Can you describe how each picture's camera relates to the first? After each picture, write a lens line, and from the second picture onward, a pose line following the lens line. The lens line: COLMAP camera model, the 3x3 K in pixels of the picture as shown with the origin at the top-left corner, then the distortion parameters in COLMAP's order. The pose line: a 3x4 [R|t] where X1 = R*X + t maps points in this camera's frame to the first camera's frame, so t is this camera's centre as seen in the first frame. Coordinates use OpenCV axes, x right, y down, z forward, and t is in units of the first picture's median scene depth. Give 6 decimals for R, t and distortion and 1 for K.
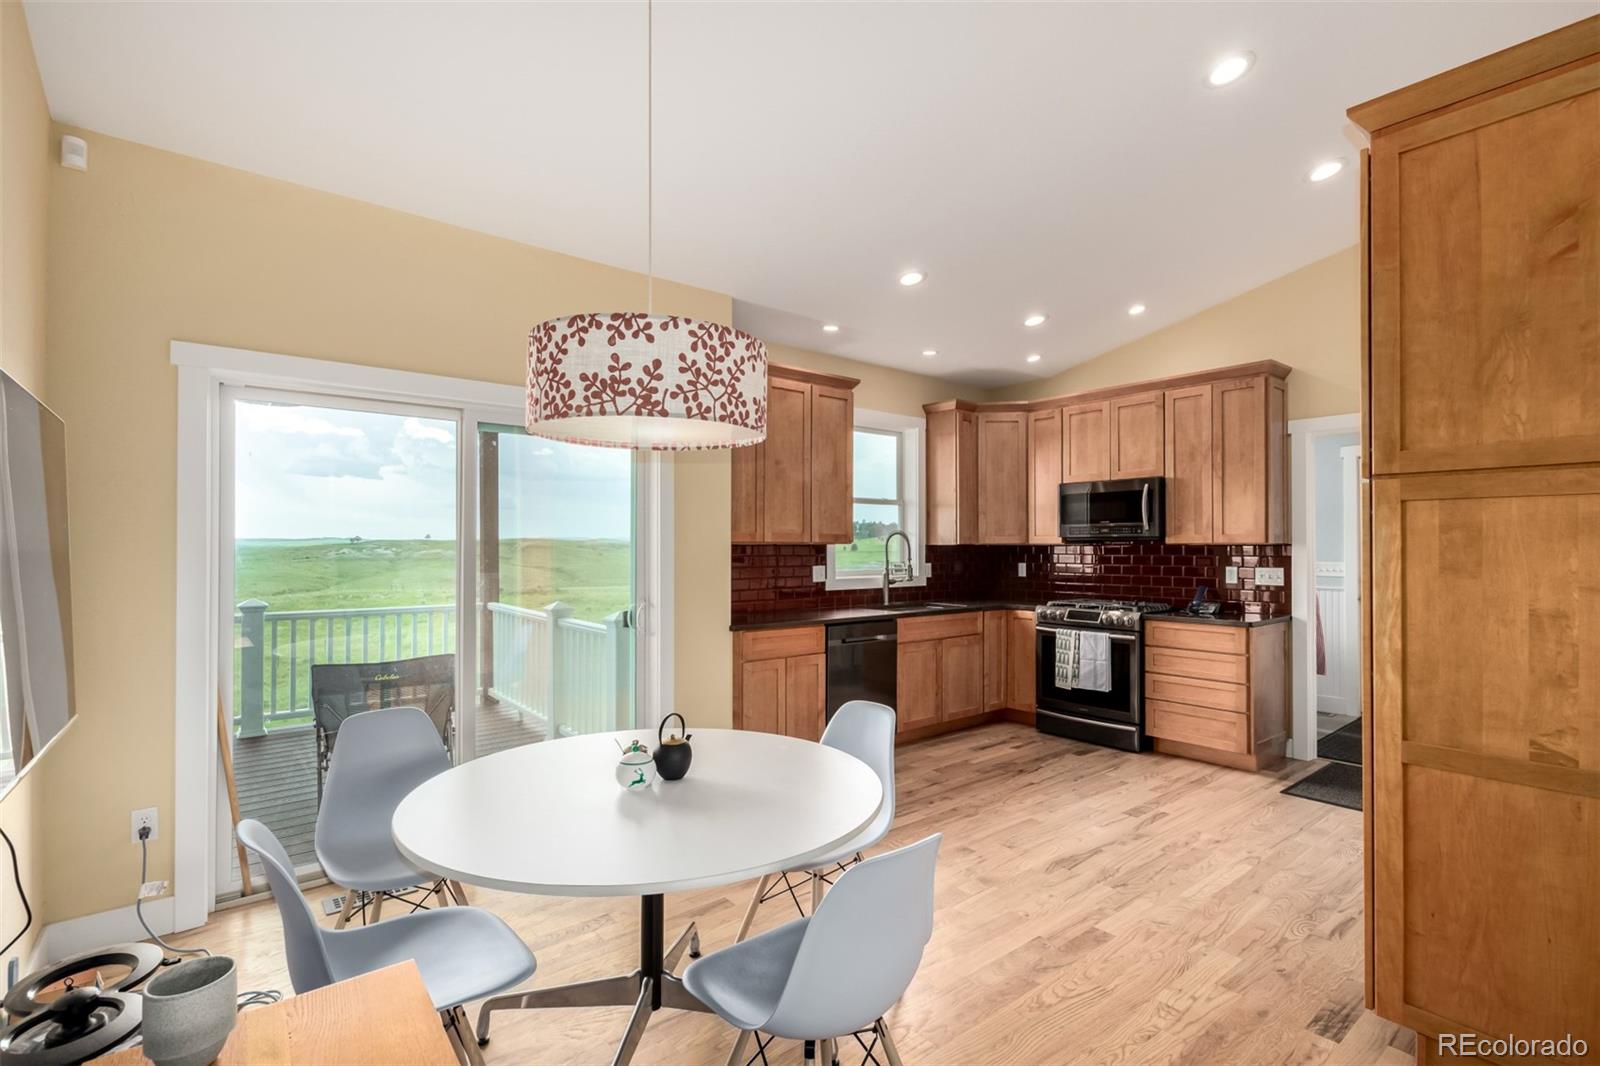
lens RADIAL K [[740.6, 0, 772.8], [0, 740.6, 530.2], [0, 0, 1]] dist [-0.000366, -0.000169]
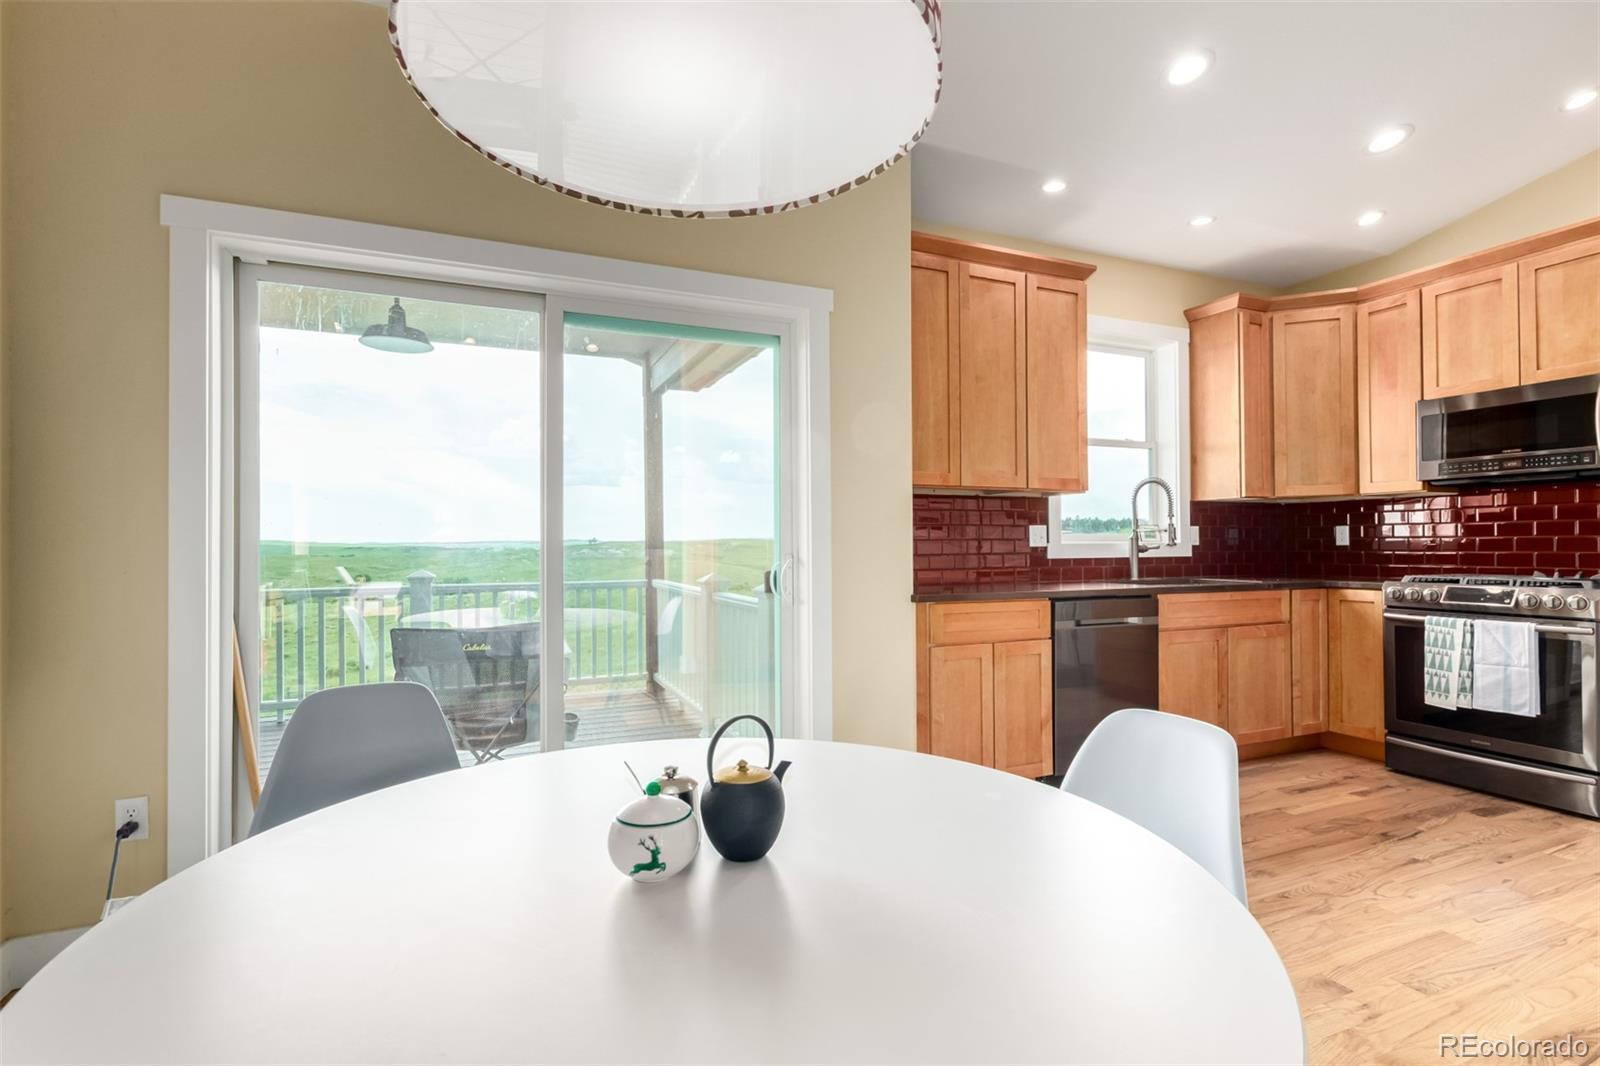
lens RADIAL K [[701.1, 0, 786.4], [0, 701.1, 538.0], [0, 0, 1]] dist [0.002601, -0.000106]
pose [[0.964773, -0.008864, -0.262935, 0.003730], [0.008984, 0.999959, -0.000747, 0.062942], [0.262931, -0.001641, 0.964813, 0.267847]]
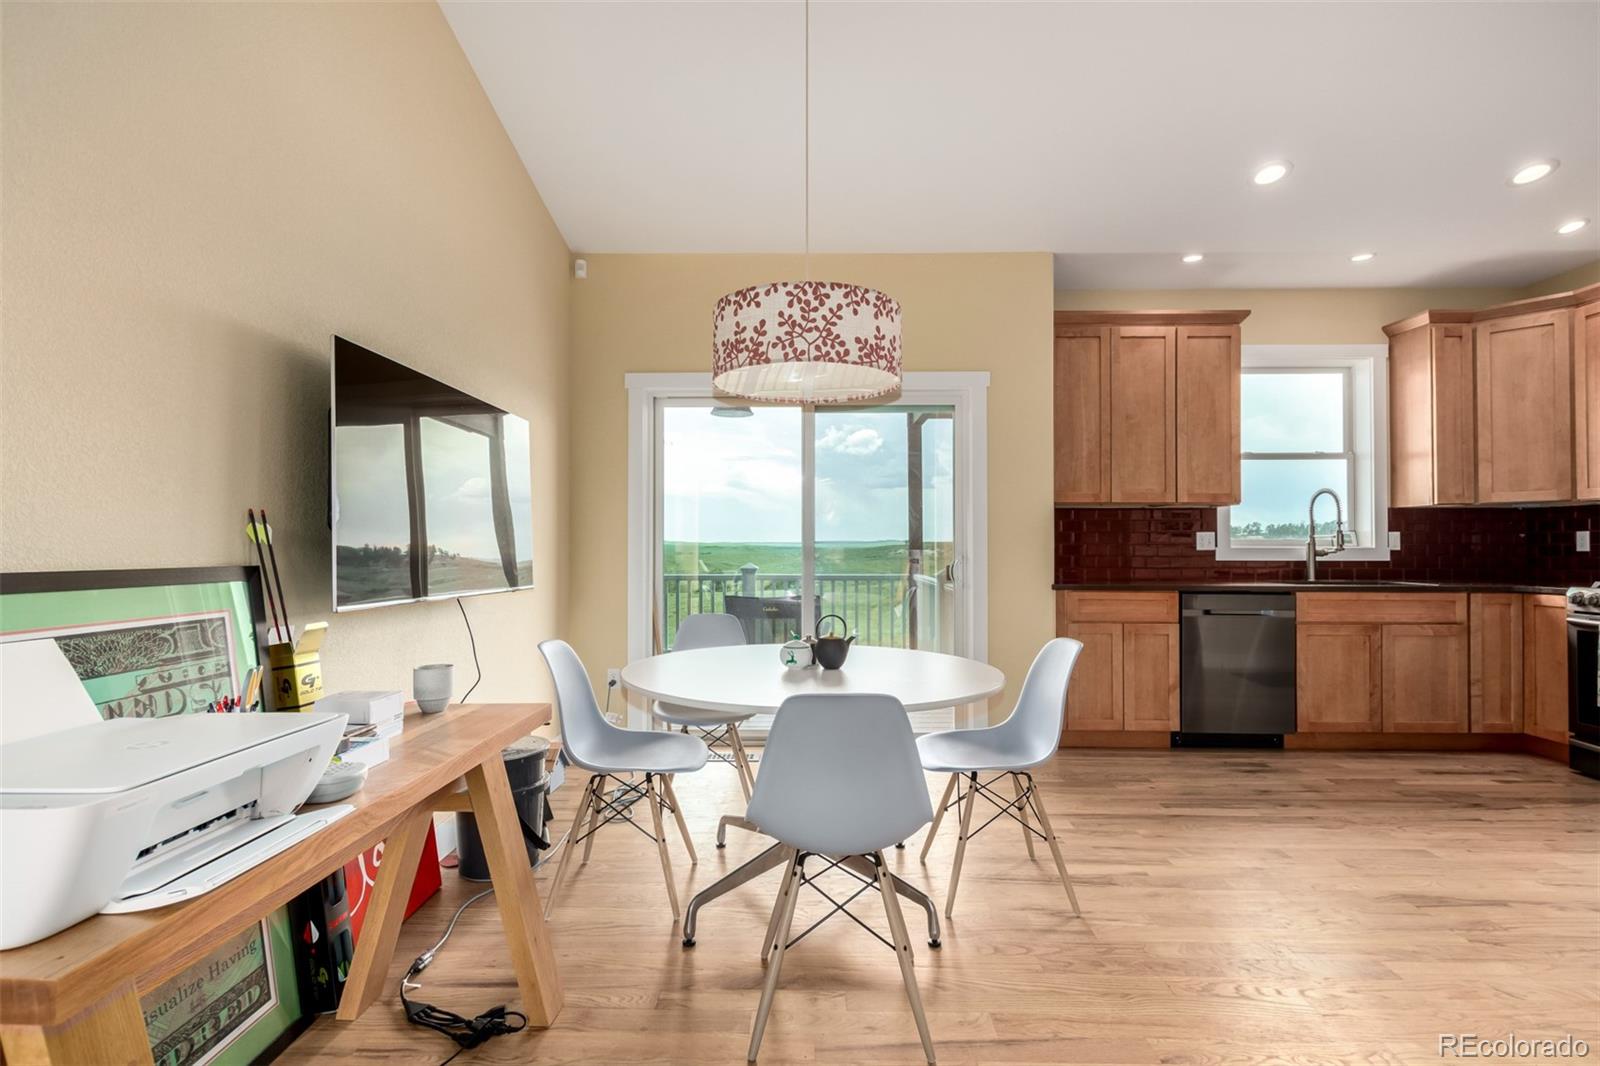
lens RADIAL K [[735.1, 0, 795.3], [0, 735.1, 536.3], [0, 0, 1]] dist [0.000872, -0.000232]
pose [[0.763422, -0.008898, -0.645838, 0.270864], [0.006666, 0.999960, -0.005897, 0.058662], [0.645865, 0.000197, 0.763451, 0.023740]]
